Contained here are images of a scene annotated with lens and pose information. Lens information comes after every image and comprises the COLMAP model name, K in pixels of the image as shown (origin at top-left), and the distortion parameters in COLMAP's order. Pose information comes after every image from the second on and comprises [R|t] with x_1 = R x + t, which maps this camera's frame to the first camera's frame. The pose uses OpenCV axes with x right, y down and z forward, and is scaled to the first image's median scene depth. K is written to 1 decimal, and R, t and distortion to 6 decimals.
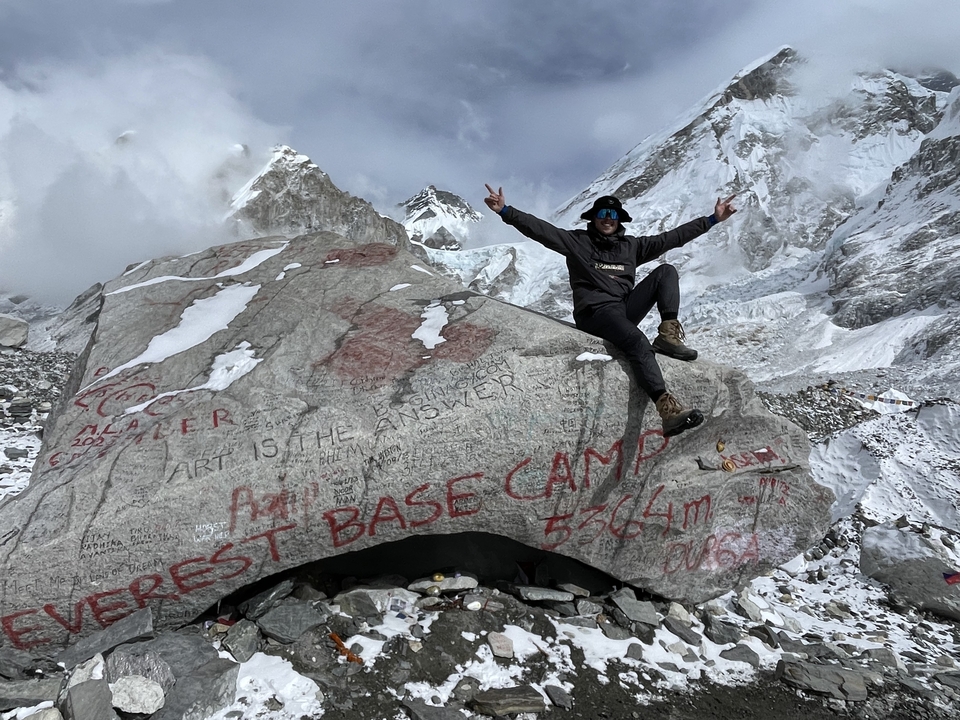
lens RADIAL K [[716.5, 0, 480.0], [0, 716.5, 360.0], [0, 0, 1]] dist [0.003597, 0.005318]
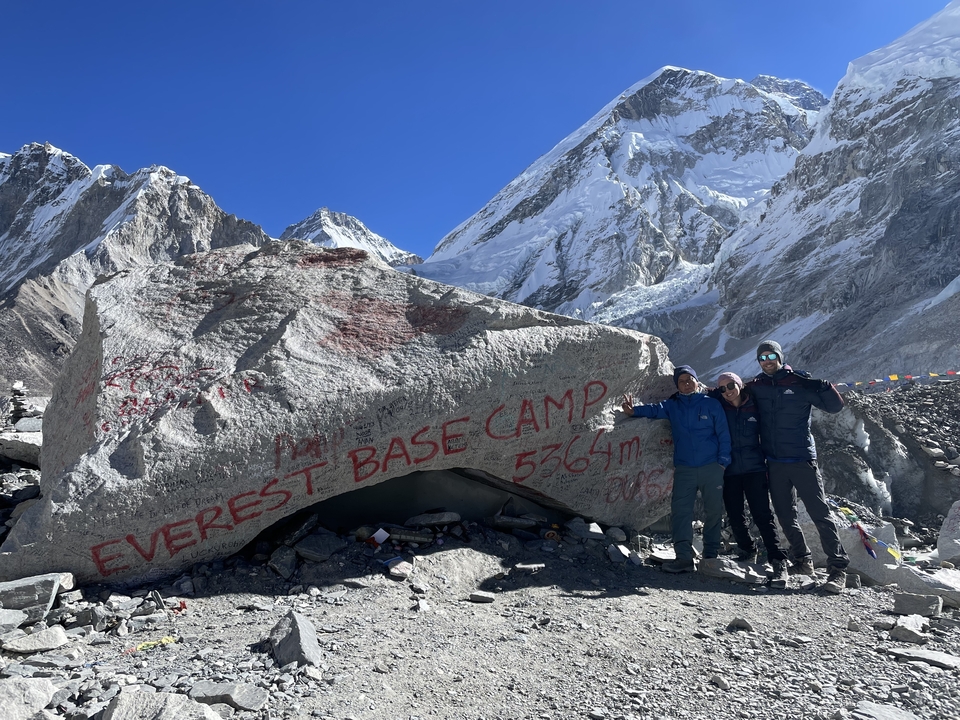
lens RADIAL K [[725.4, 0, 484.3], [0, 725.4, 348.5], [0, 0, 1]] dist [0.074184, -0.004494]
pose [[0.989743, -0.041829, 0.136597, -0.143144], [0.047953, 0.997972, -0.041854, 0.092792], [-0.134569, 0.047975, 0.989742, -0.292510]]
